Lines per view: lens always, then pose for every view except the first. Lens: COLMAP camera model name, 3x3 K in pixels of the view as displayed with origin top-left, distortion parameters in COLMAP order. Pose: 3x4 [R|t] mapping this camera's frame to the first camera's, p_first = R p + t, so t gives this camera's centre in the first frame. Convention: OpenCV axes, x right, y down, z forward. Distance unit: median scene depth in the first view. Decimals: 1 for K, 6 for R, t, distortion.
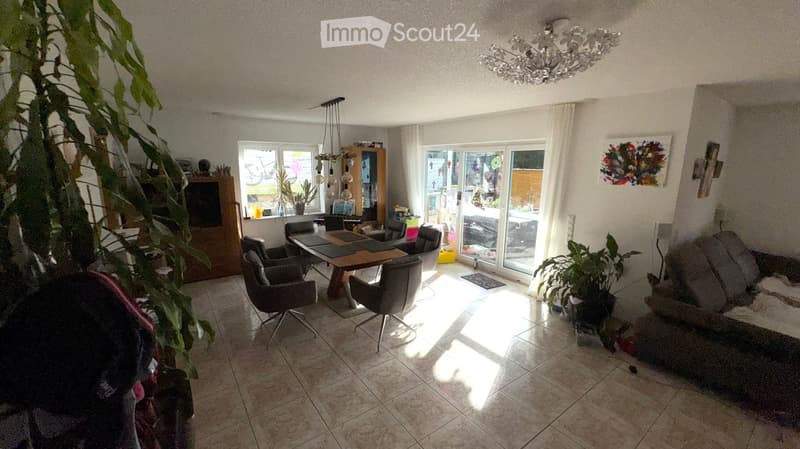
lens RADIAL K [[319.2, 0, 399.7], [0, 319.2, 225.7], [0, 0, 1]] dist [-0.000715, -0.000069]
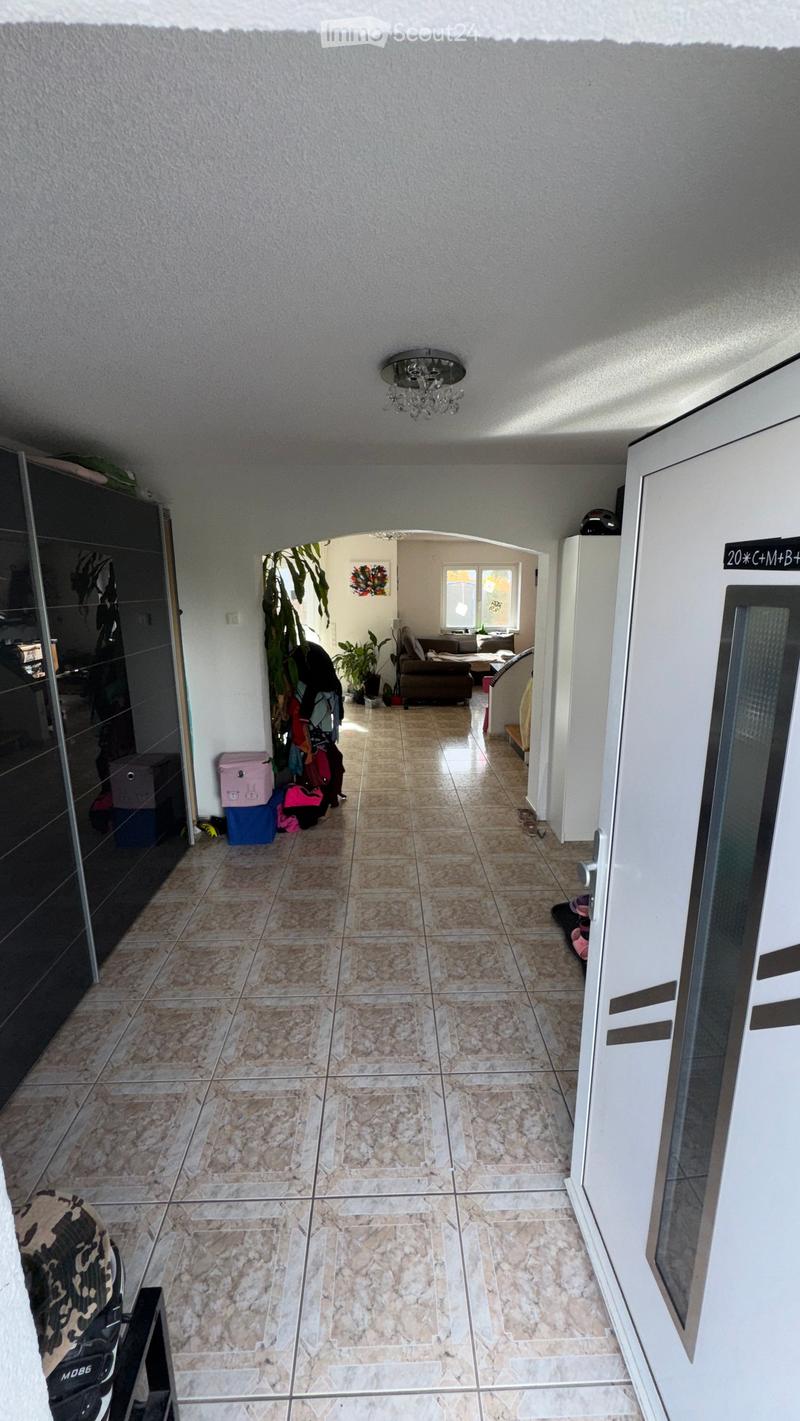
lens RADIAL K [[567.0, 0, 400.4], [0, 567.0, 711.1], [0, 0, 1]] dist [-0.000715, -0.000069]
pose [[0.565727, -0.194120, 0.801418, -1.351187], [0.169154, 0.978546, 0.117617, 0.102551], [-0.807056, 0.069023, 0.586427, -0.562974]]
